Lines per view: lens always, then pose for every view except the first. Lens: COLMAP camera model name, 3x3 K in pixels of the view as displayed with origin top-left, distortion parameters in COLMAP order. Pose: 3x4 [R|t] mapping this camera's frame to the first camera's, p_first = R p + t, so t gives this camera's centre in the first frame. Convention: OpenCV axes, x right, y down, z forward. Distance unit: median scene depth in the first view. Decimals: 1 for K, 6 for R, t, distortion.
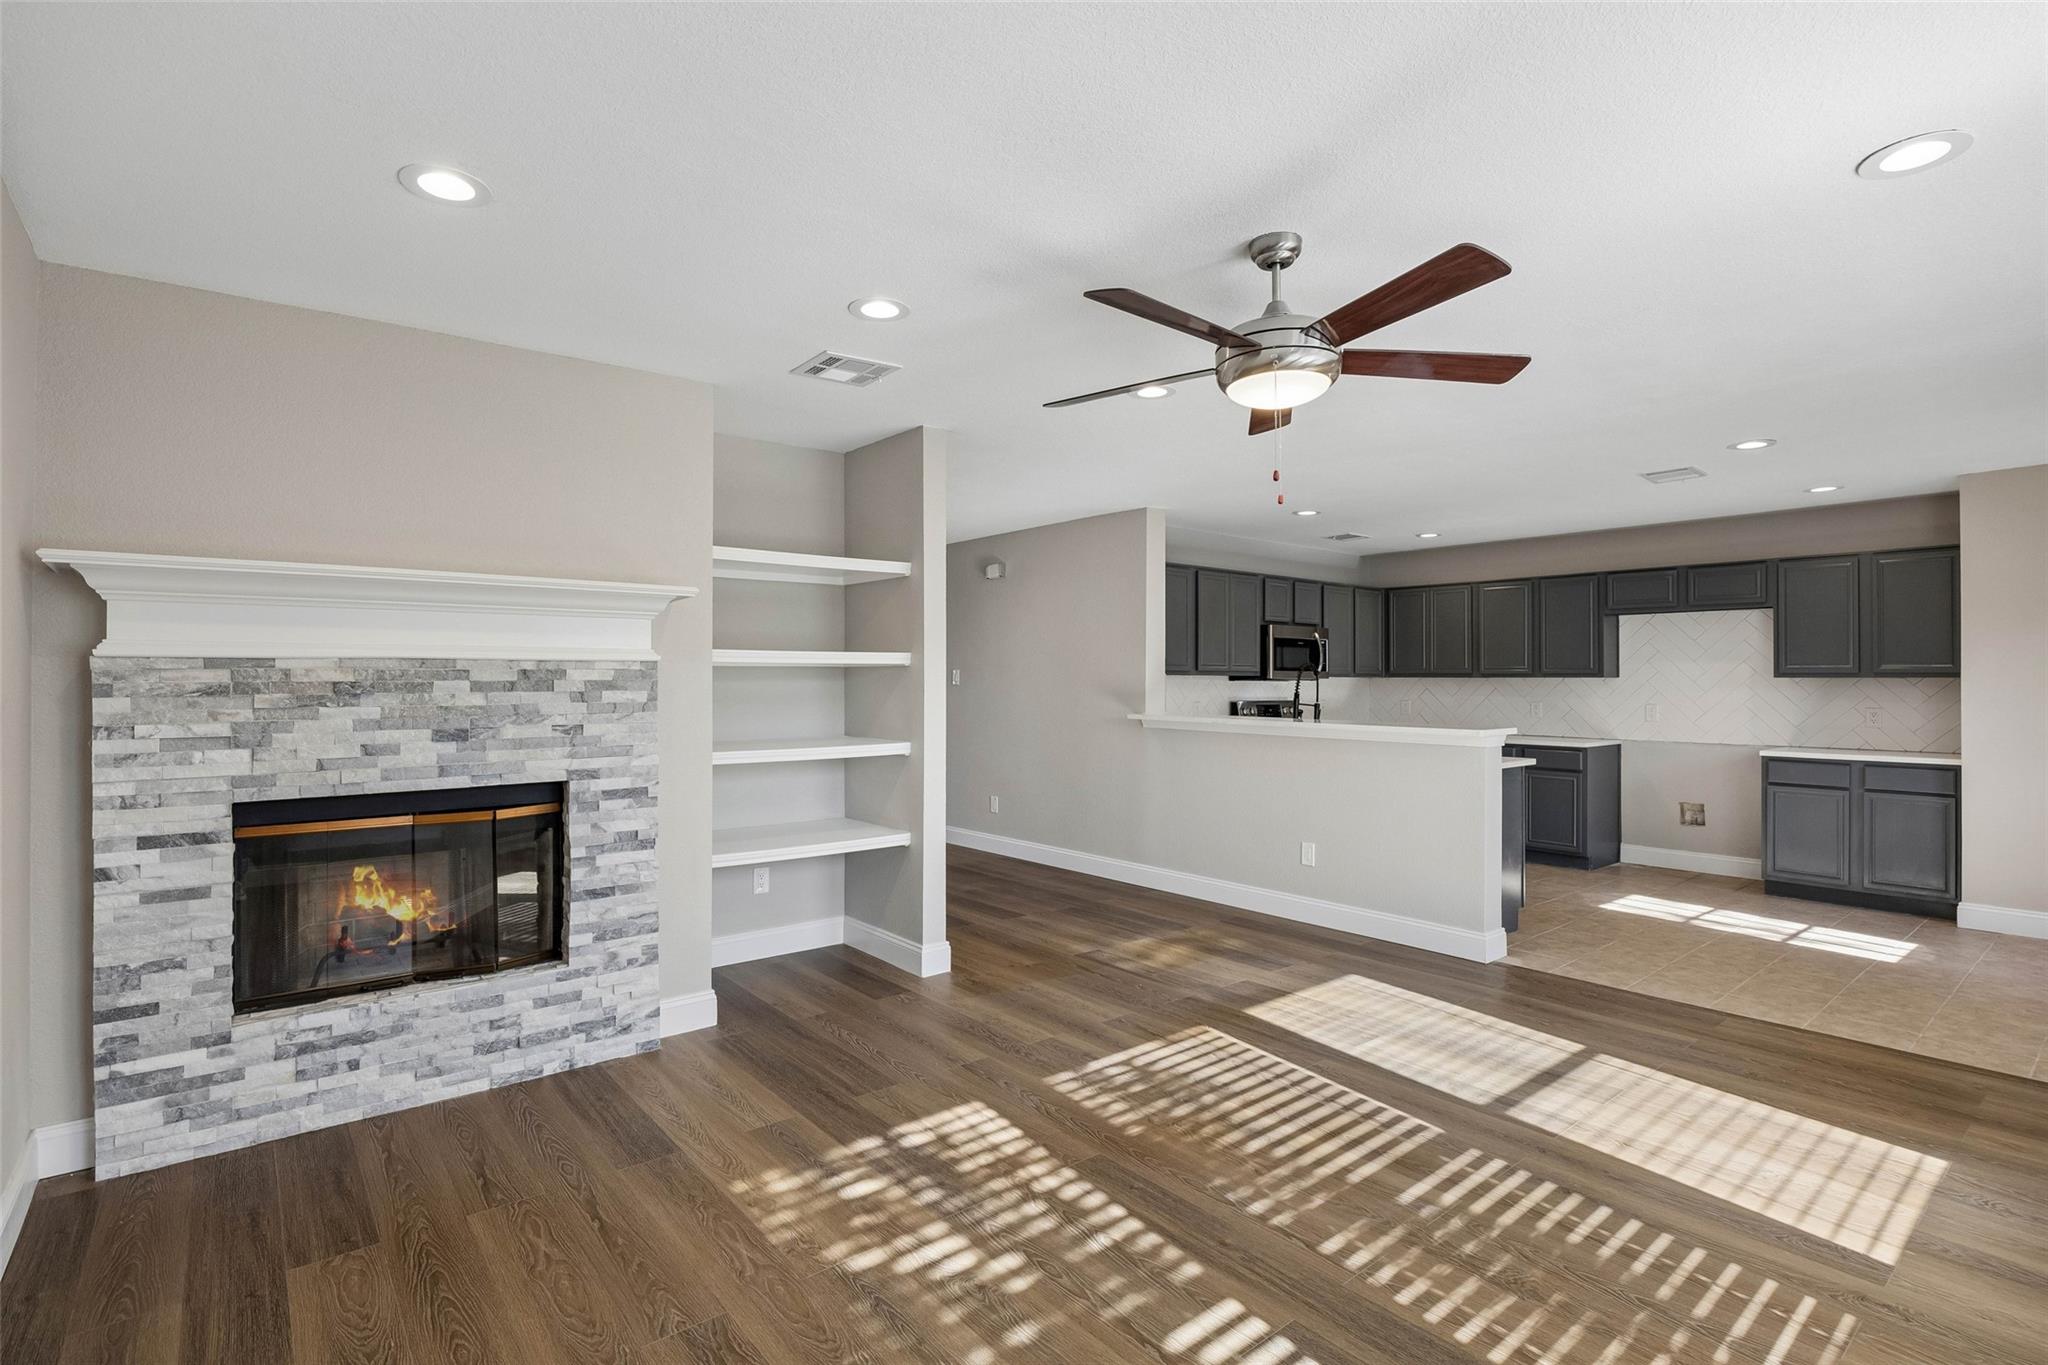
lens RADIAL K [[963.7, 0, 998.1], [0, 963.7, 680.2], [0, 0, 1]] dist [-0.009028, 0.000860]
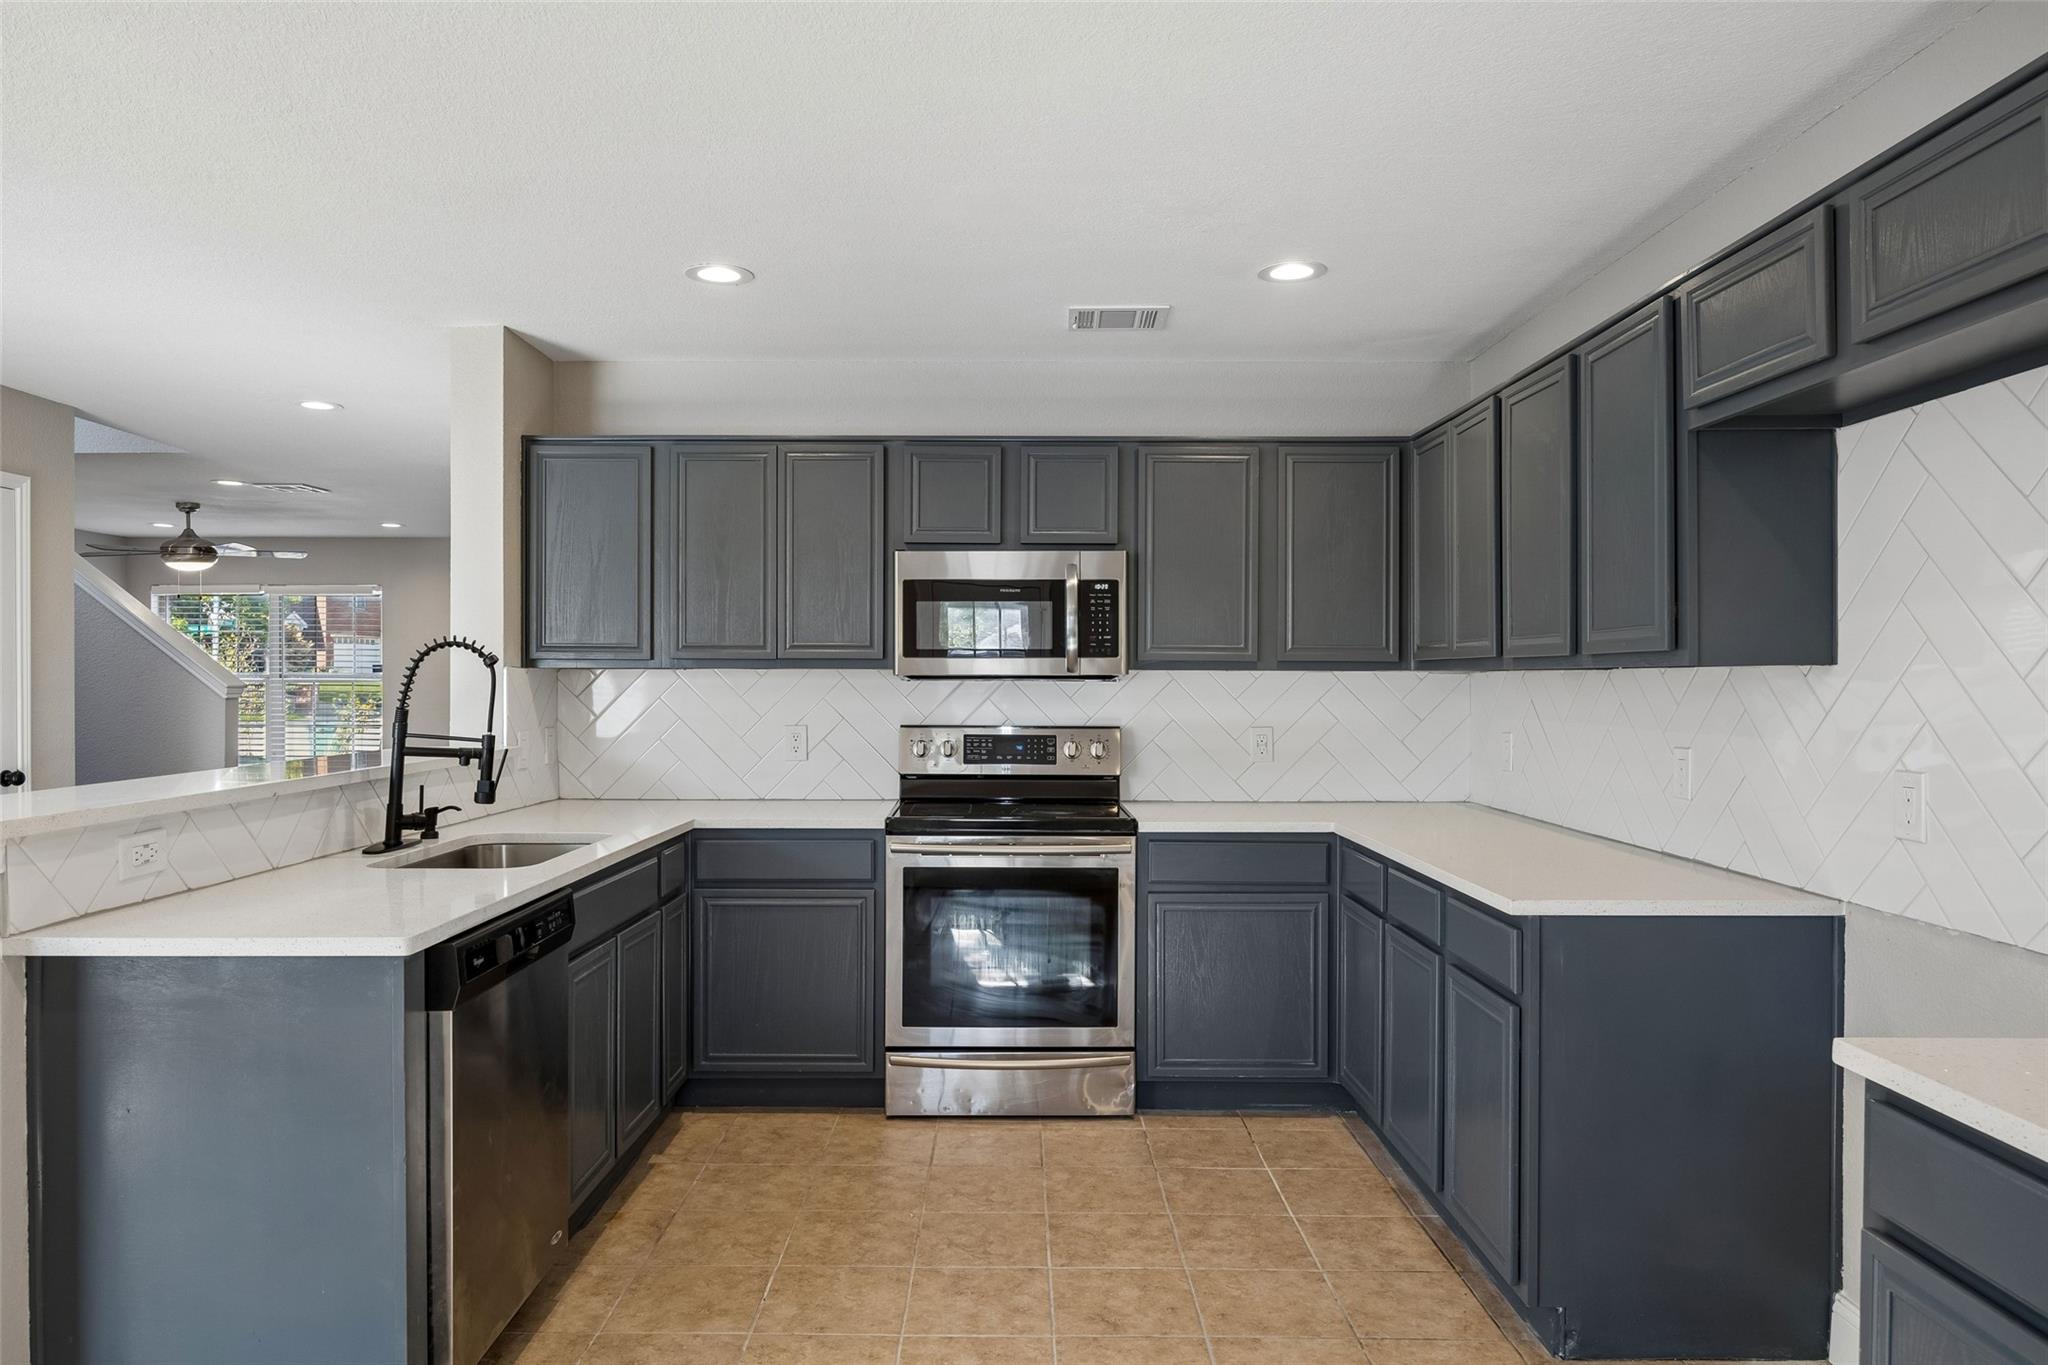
lens RADIAL K [[1286.3, 0, 981.3], [0, 1286.3, 683.0], [0, 0, 1]] dist [-0.002734, 0.000815]
pose [[0.777347, -0.000995, -0.629071, 1.519766], [0.002113, 0.999997, 0.001029, 0.003124], [0.629069, -0.002129, 0.777347, 1.275841]]
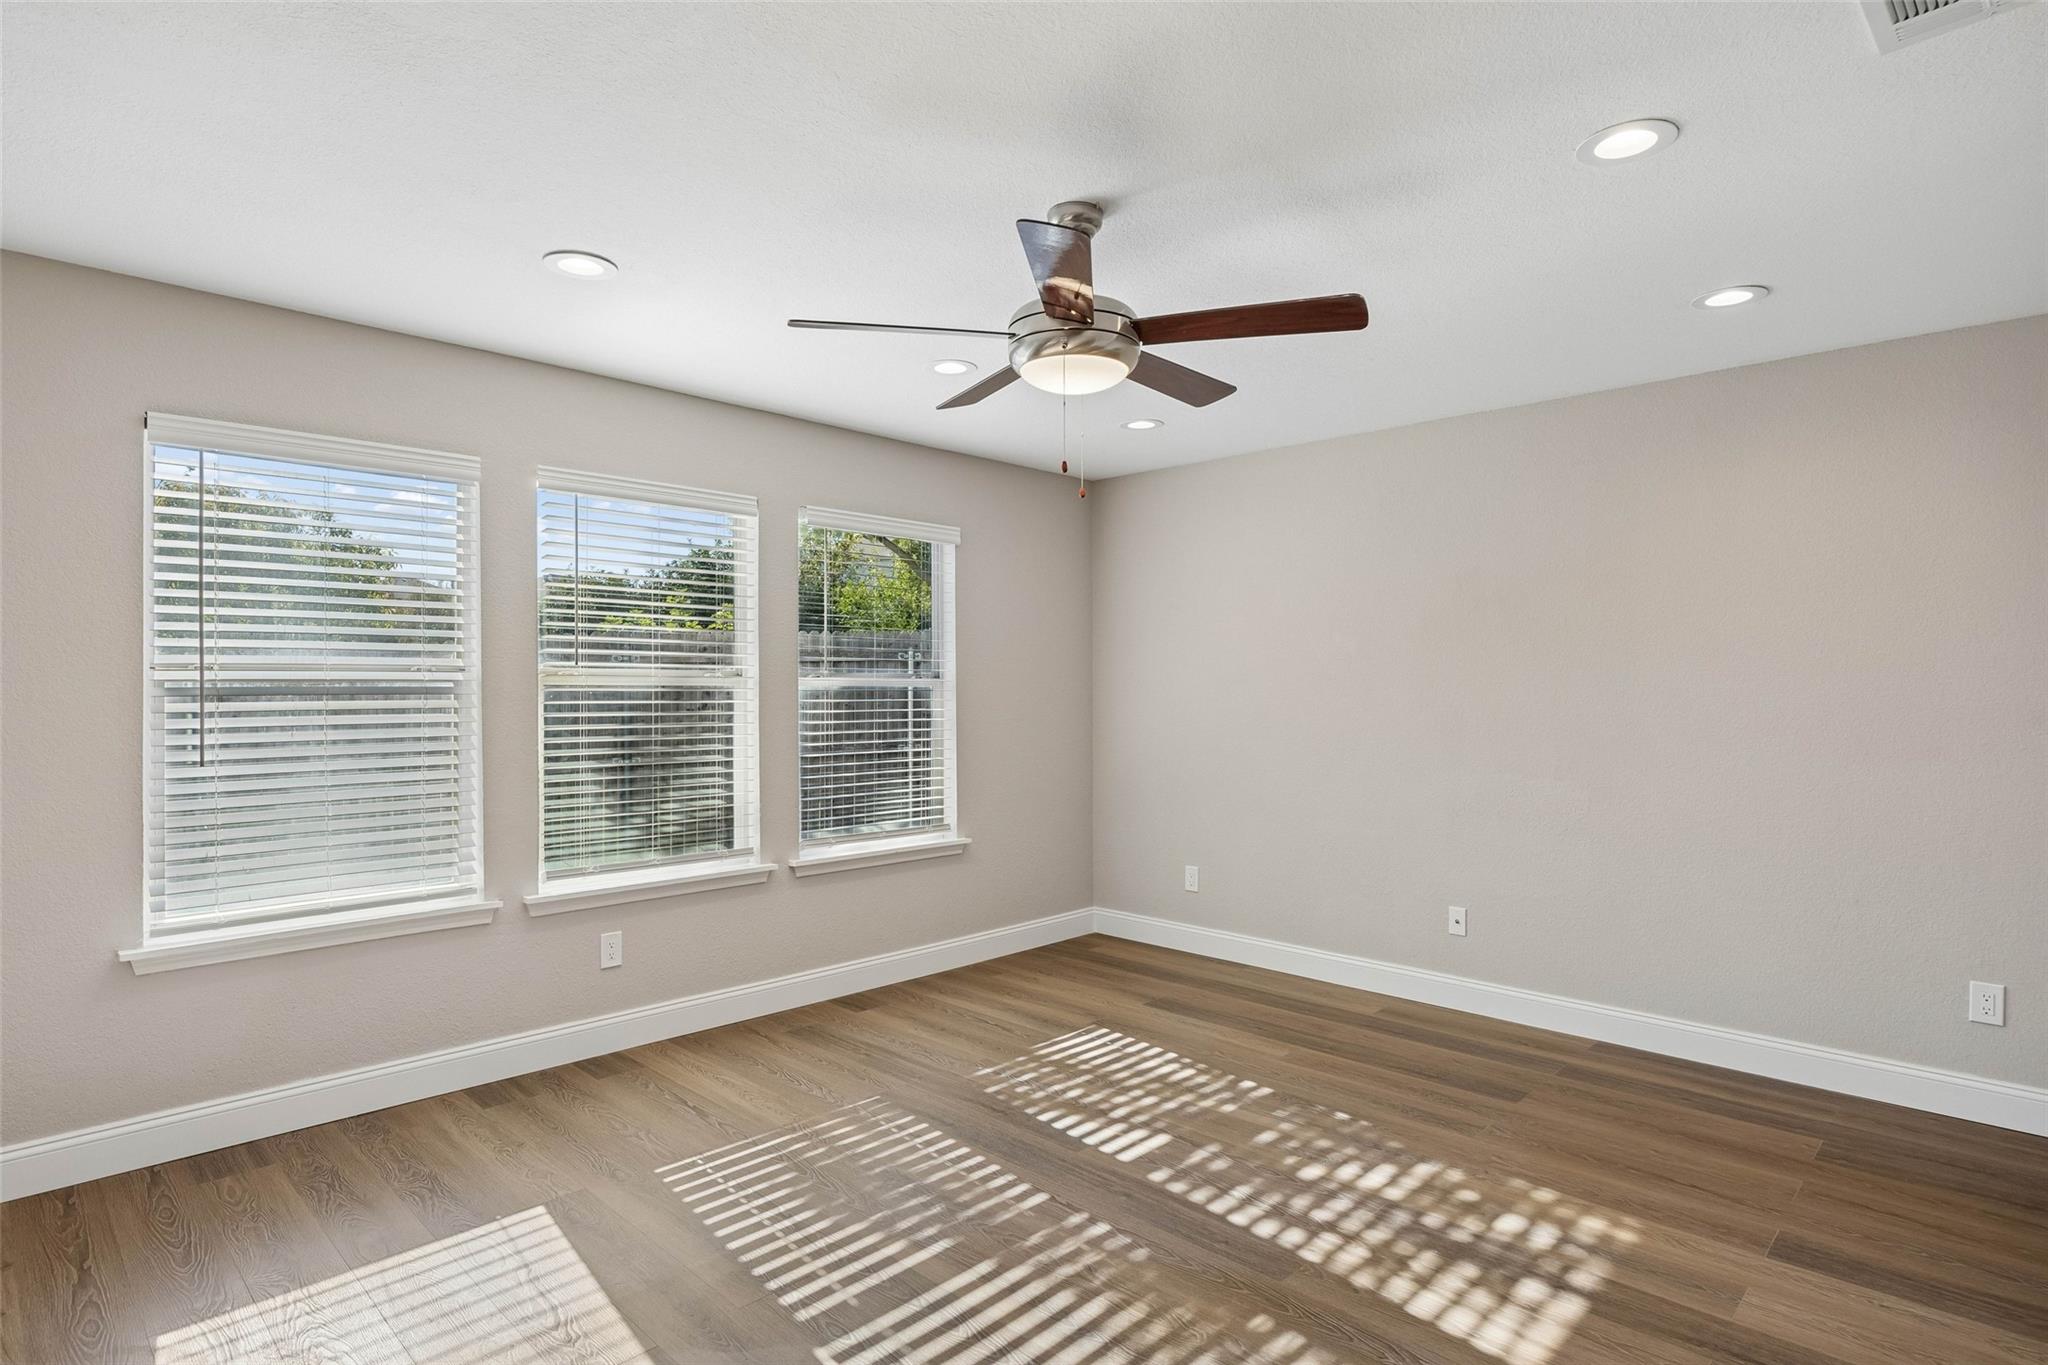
lens RADIAL K [[1062.7, 0, 1006.7], [0, 1062.7, 687.5], [0, 0, 1]] dist [-0.007239, 0.001585]
pose [[-0.992347, -0.003031, -0.123444, 0.370404], [-0.002916, 0.999995, -0.001115, 0.004557], [0.123447, -0.000746, -0.992351, 1.532790]]
